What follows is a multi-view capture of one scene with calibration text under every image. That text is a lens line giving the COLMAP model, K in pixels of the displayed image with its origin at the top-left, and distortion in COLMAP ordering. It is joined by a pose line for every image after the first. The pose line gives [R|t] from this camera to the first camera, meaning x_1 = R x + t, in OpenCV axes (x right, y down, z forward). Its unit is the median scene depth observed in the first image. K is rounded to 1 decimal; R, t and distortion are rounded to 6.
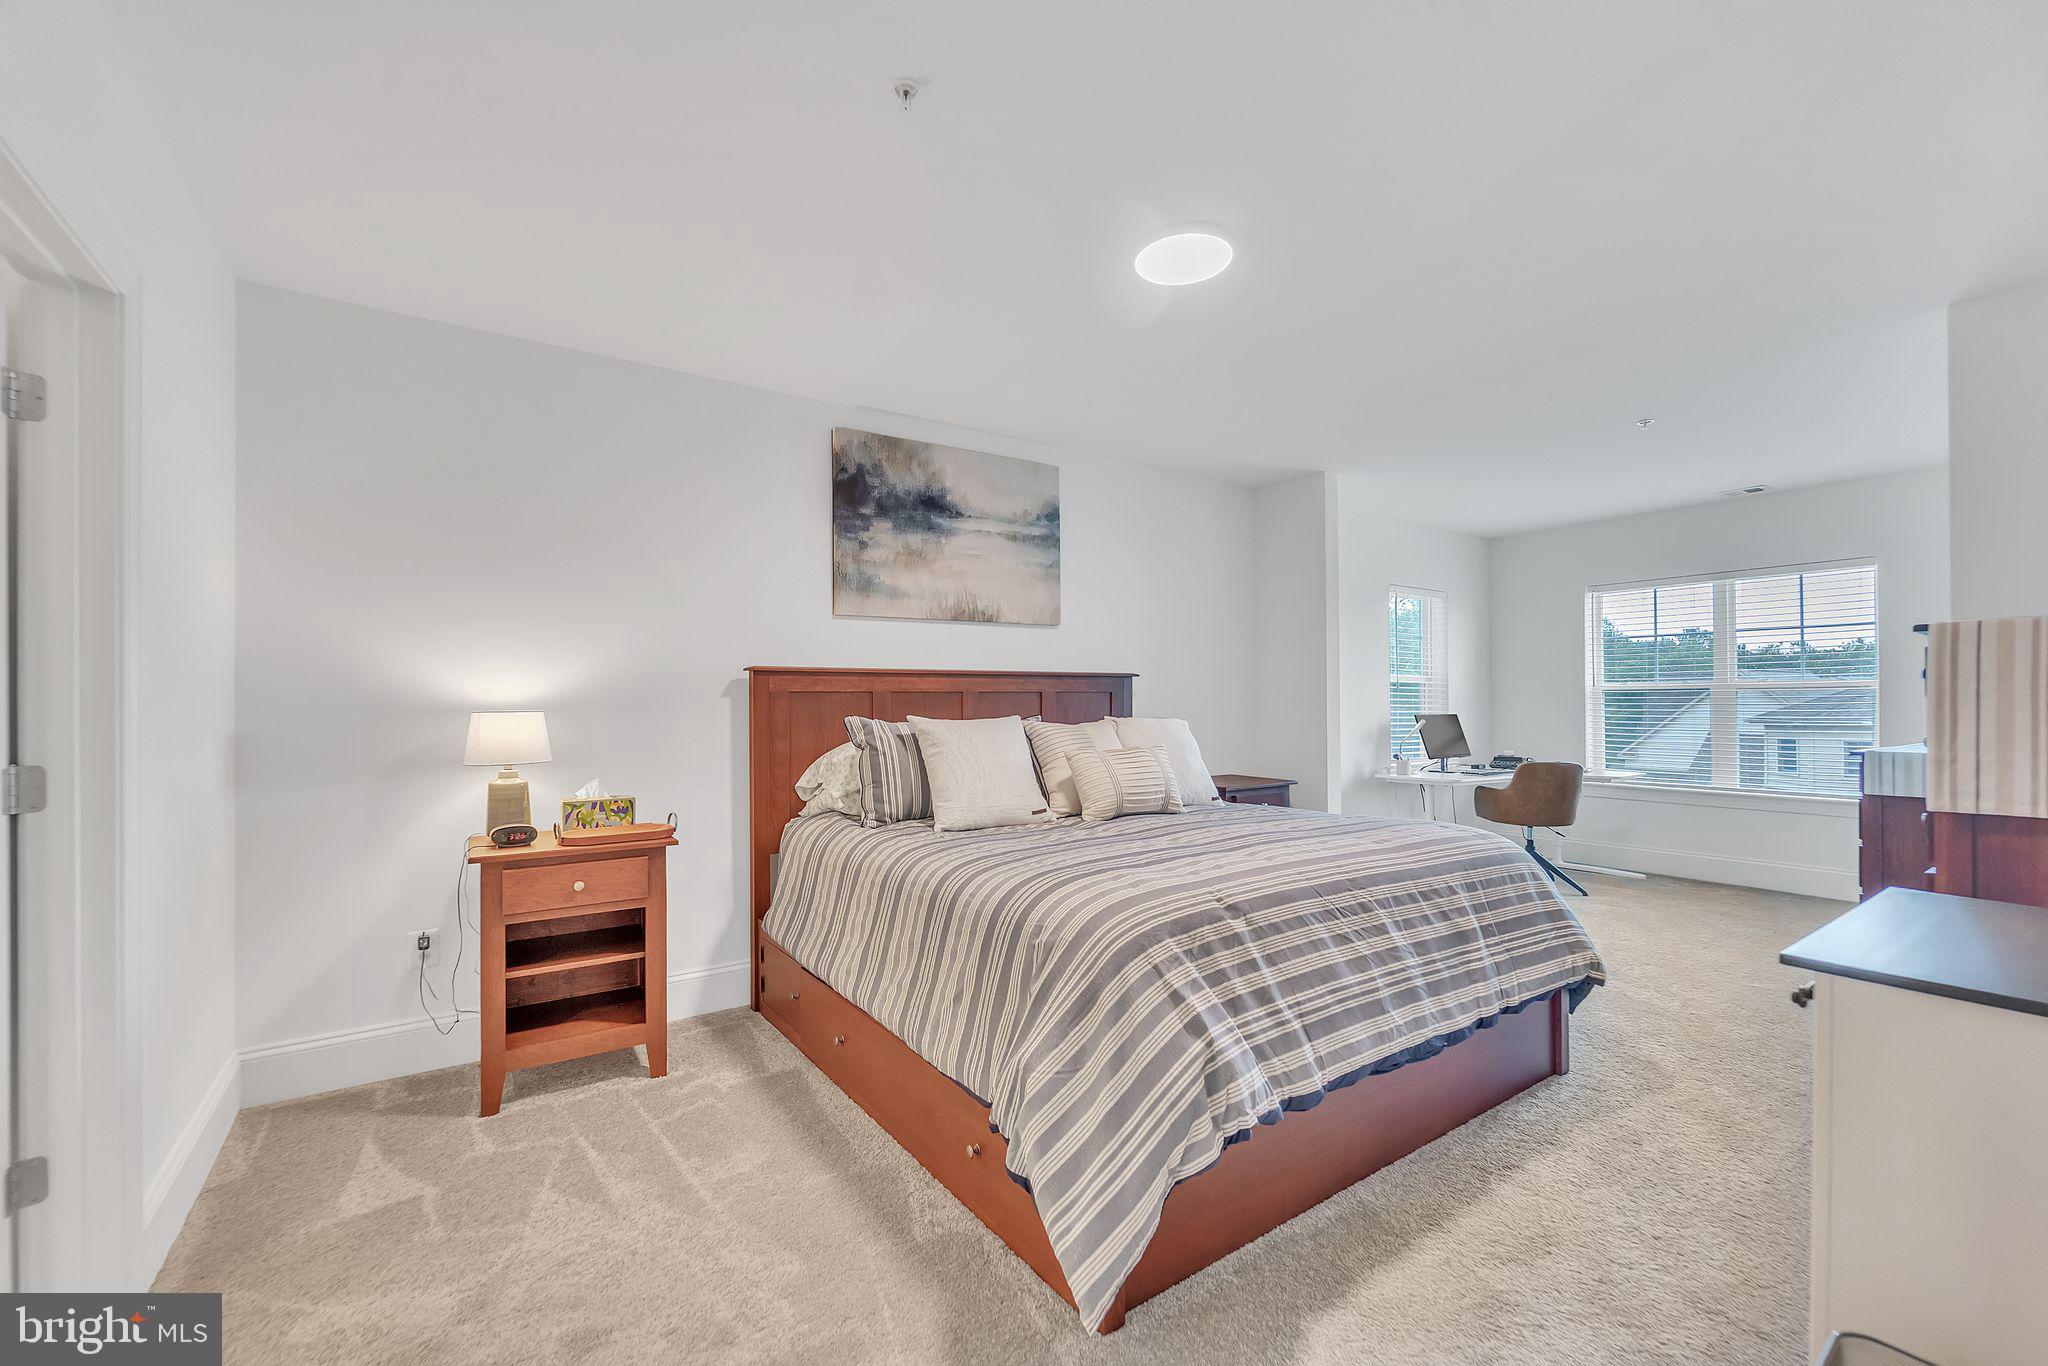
lens RADIAL K [[842.3, 0, 1019.3], [0, 842.3, 700.5], [0, 0, 1]] dist [-0.000012, -0.000025]
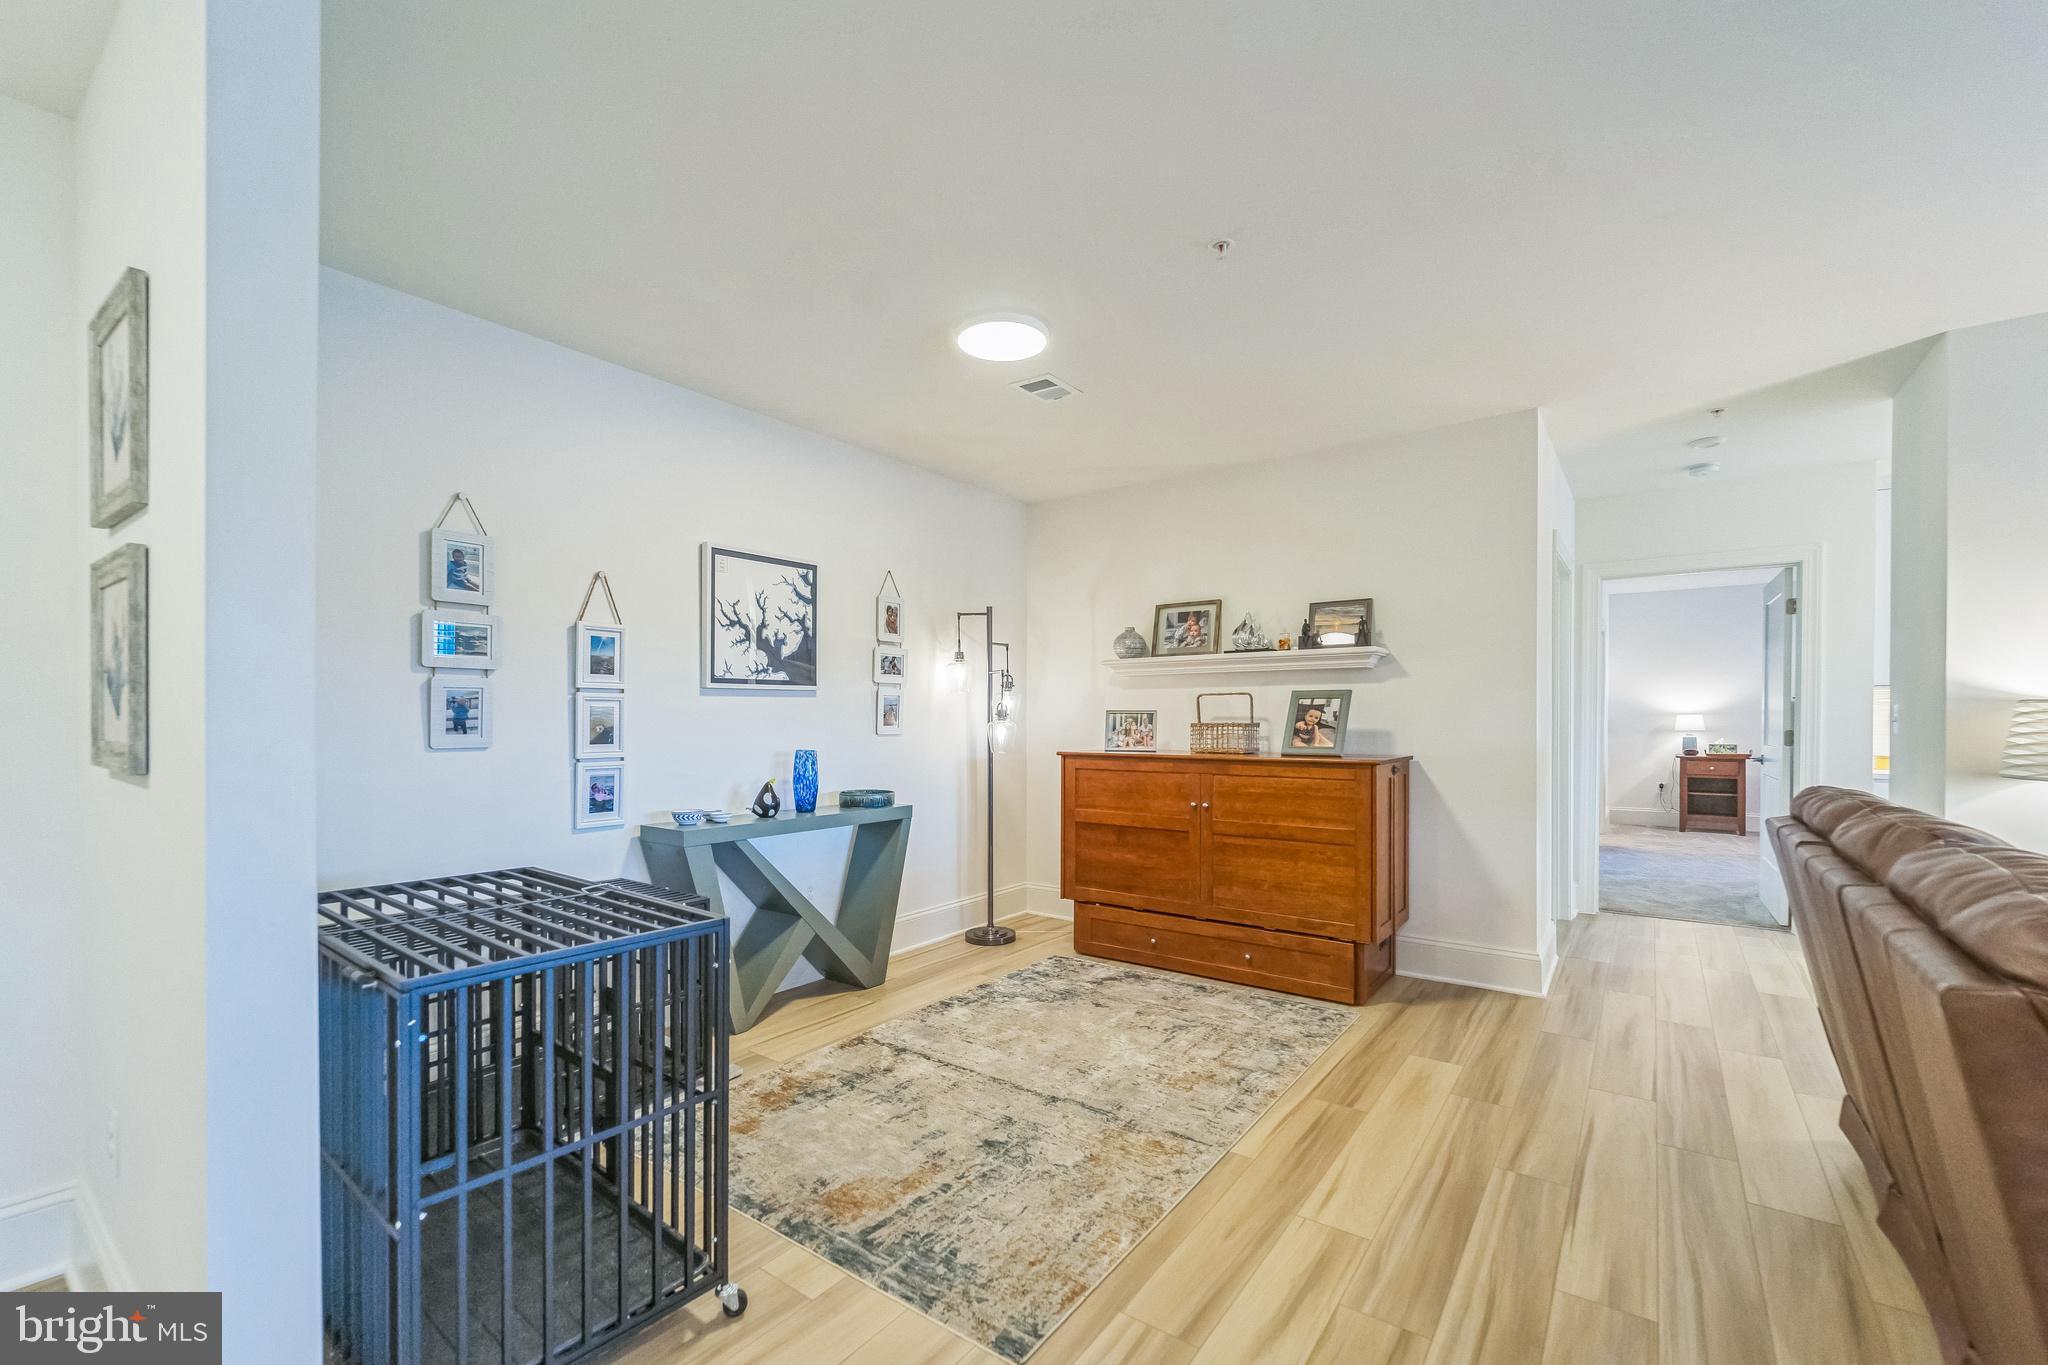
lens RADIAL K [[842.3, 0, 1019.3], [0, 842.3, 700.0], [0, 0, 1]] dist [-0.000012, -0.000025]
pose [[0.329858, -0.015753, -0.943899, 1.120779], [-0.003467, 0.999834, -0.017898, 0.018221], [0.944024, 0.009176, 0.329749, -1.748026]]
